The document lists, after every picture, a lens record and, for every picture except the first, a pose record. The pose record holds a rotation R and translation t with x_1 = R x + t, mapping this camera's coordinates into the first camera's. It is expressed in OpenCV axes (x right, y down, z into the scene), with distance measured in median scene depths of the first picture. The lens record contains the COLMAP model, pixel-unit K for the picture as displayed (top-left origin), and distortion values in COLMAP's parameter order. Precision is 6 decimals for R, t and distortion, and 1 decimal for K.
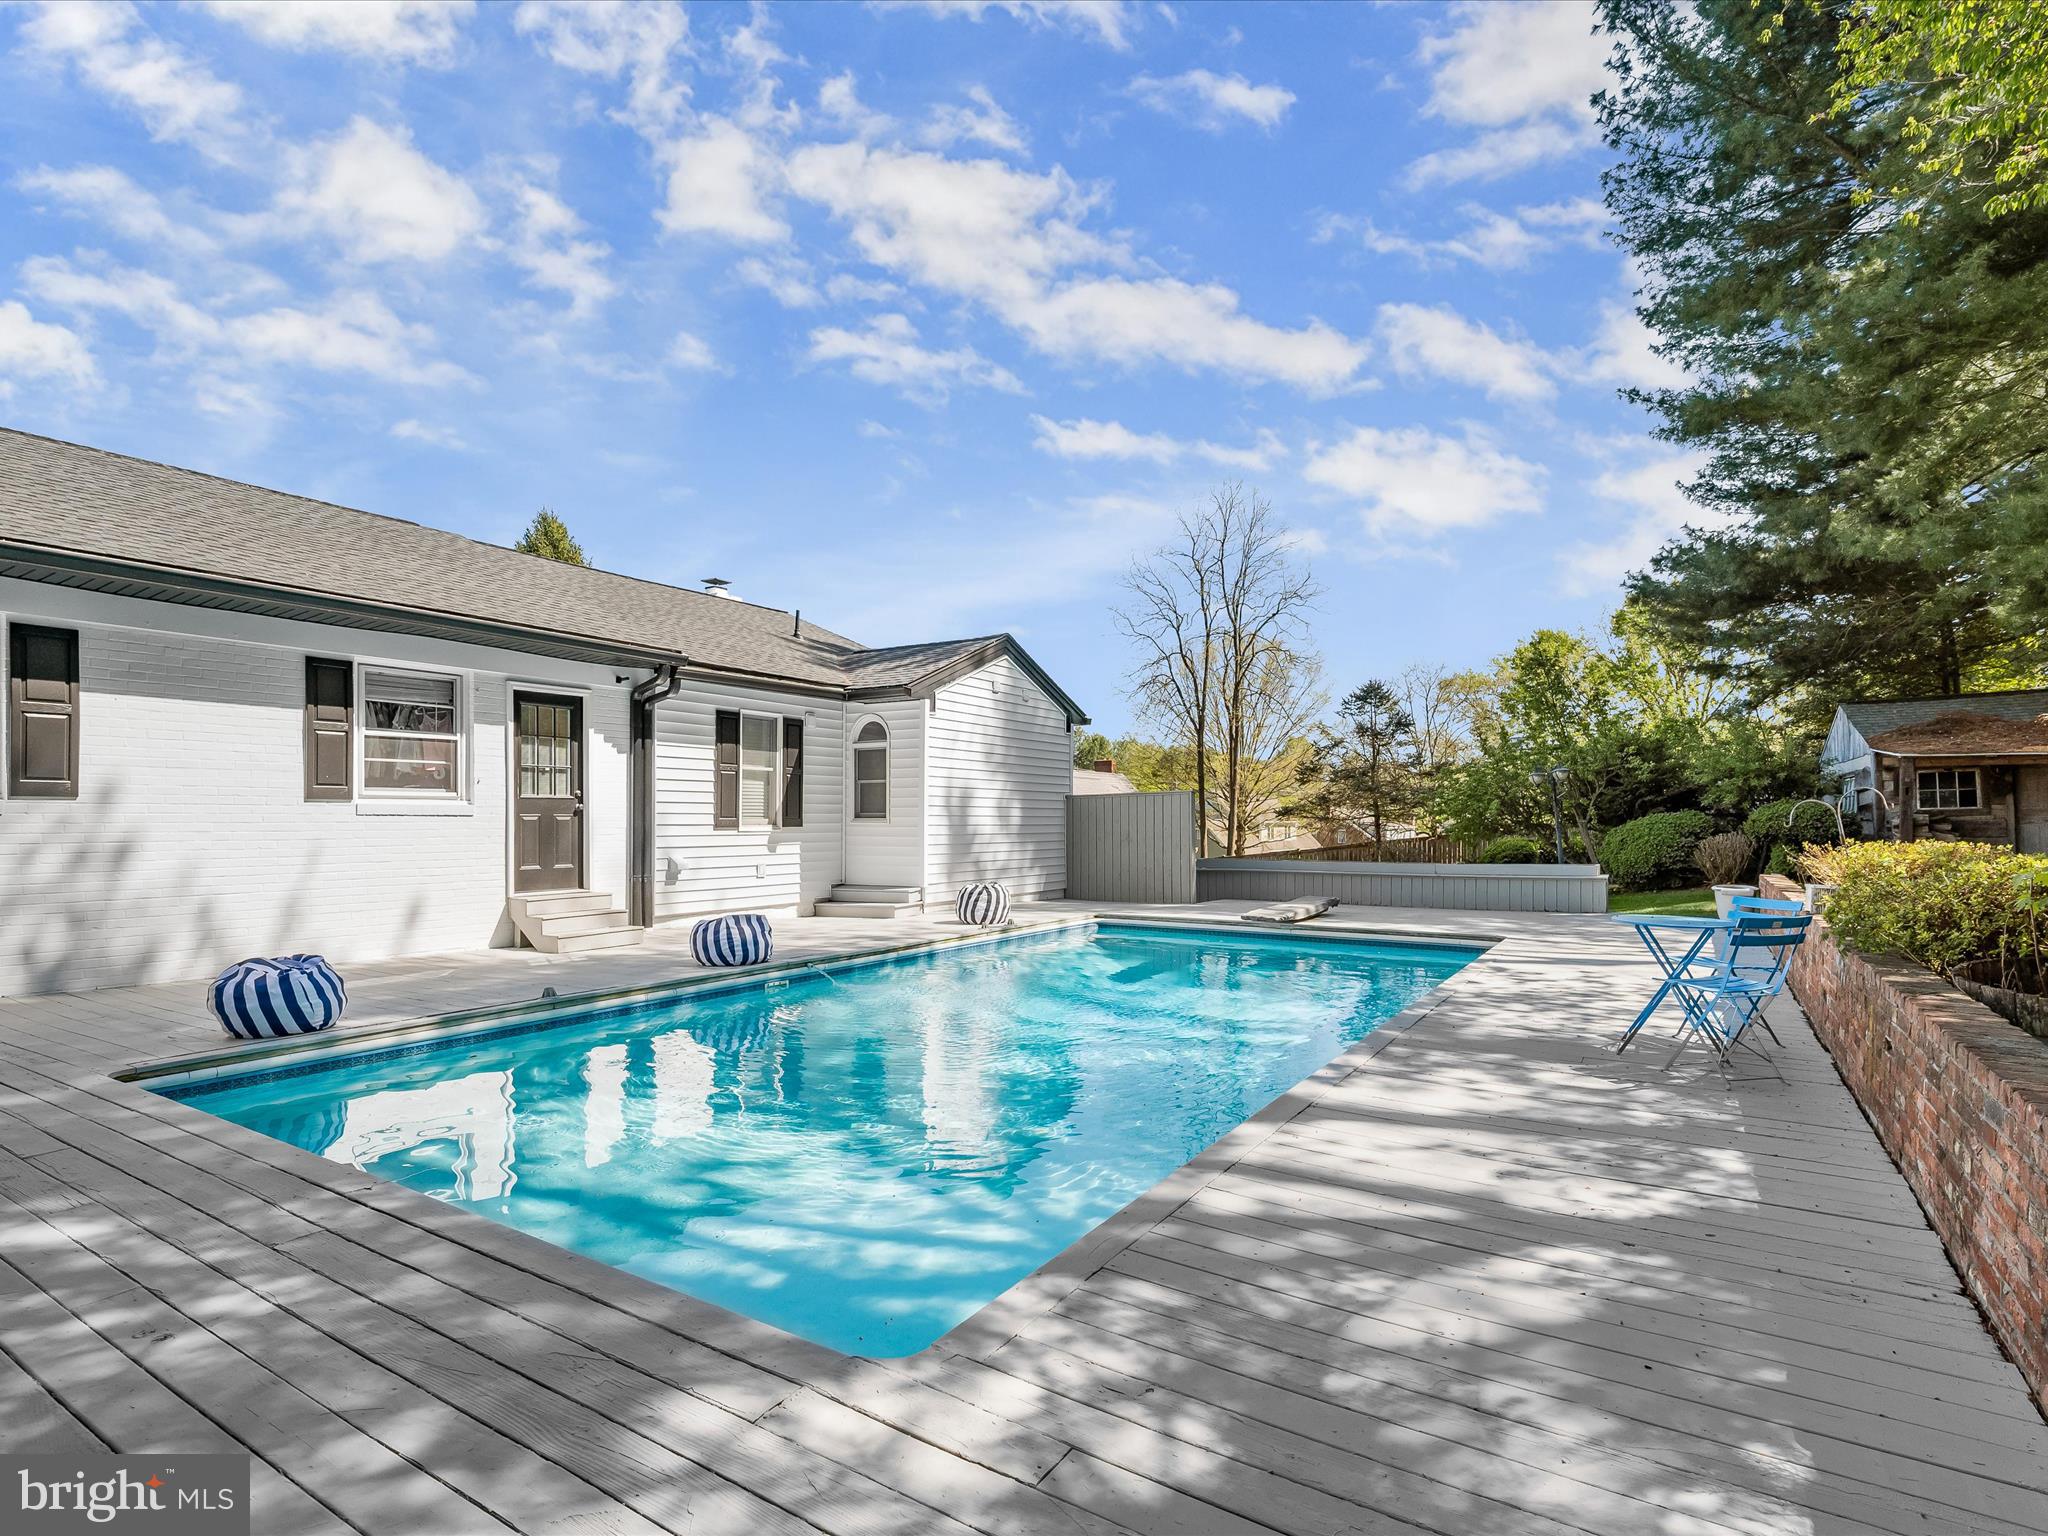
lens RADIAL K [[1042.7, 0, 1046.3], [0, 1042.7, 805.1], [0, 0, 1]] dist [-0.002726, -0.001969]
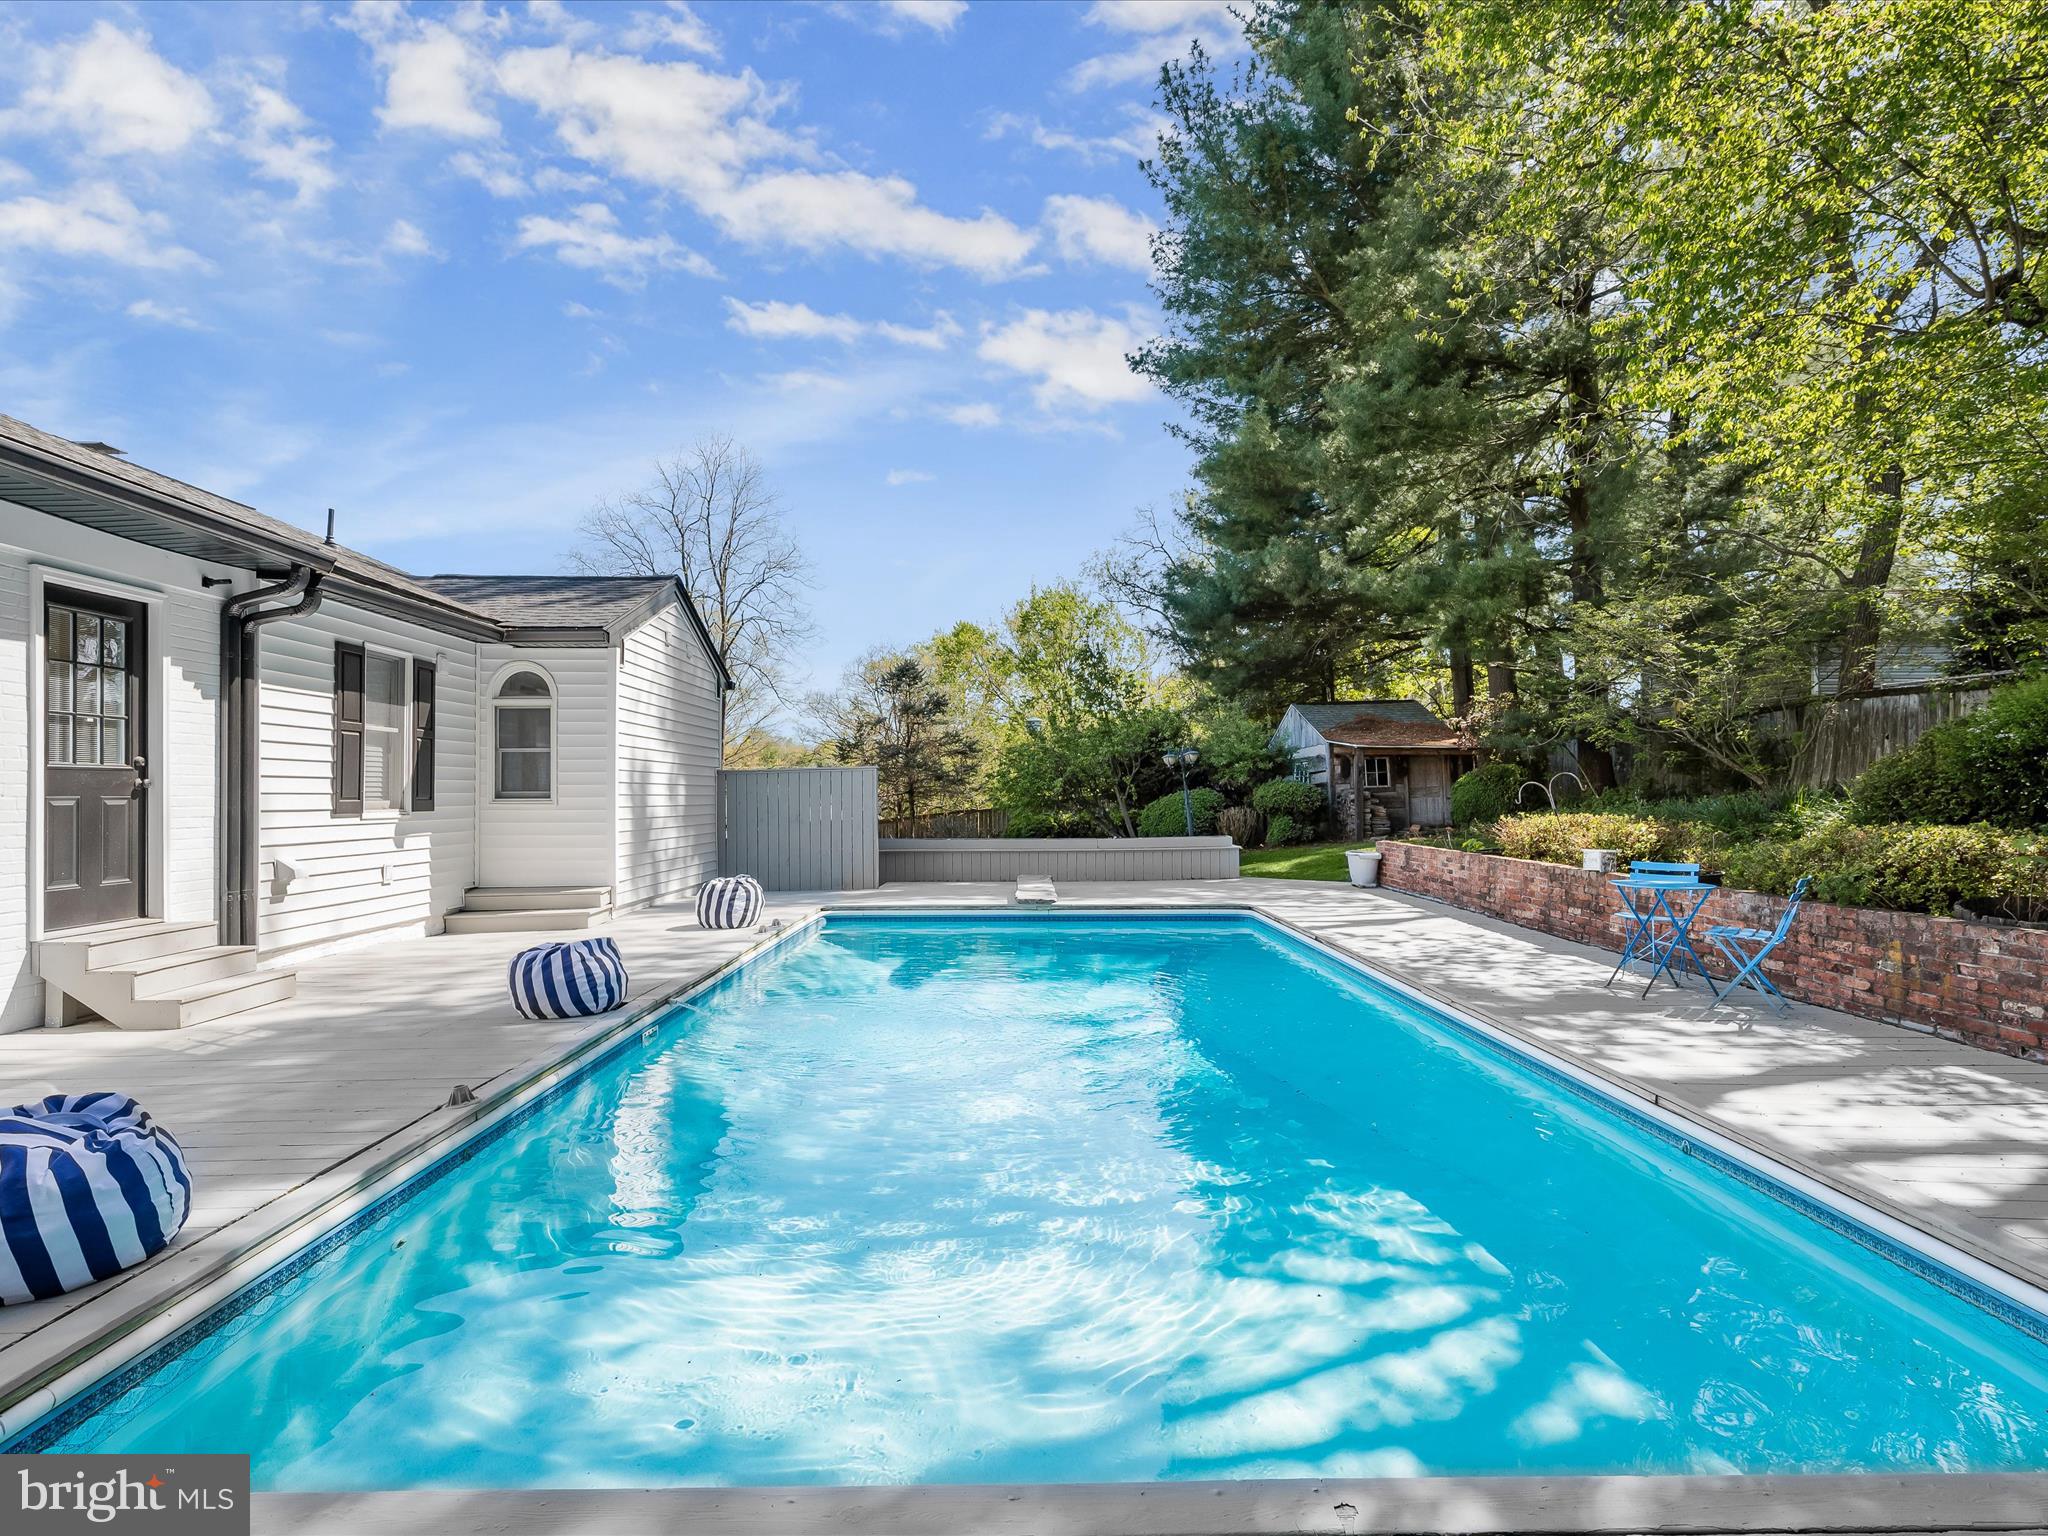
lens RADIAL K [[1042.7, 0, 1055.8], [0, 1042.7, 766.9], [0, 0, 1]] dist [-0.002726, -0.001969]
pose [[0.834636, 0.012108, 0.550668, -0.278394], [-0.004877, 0.999882, -0.014593, -0.001406], [-0.550780, 0.009494, 0.834597, 0.162444]]
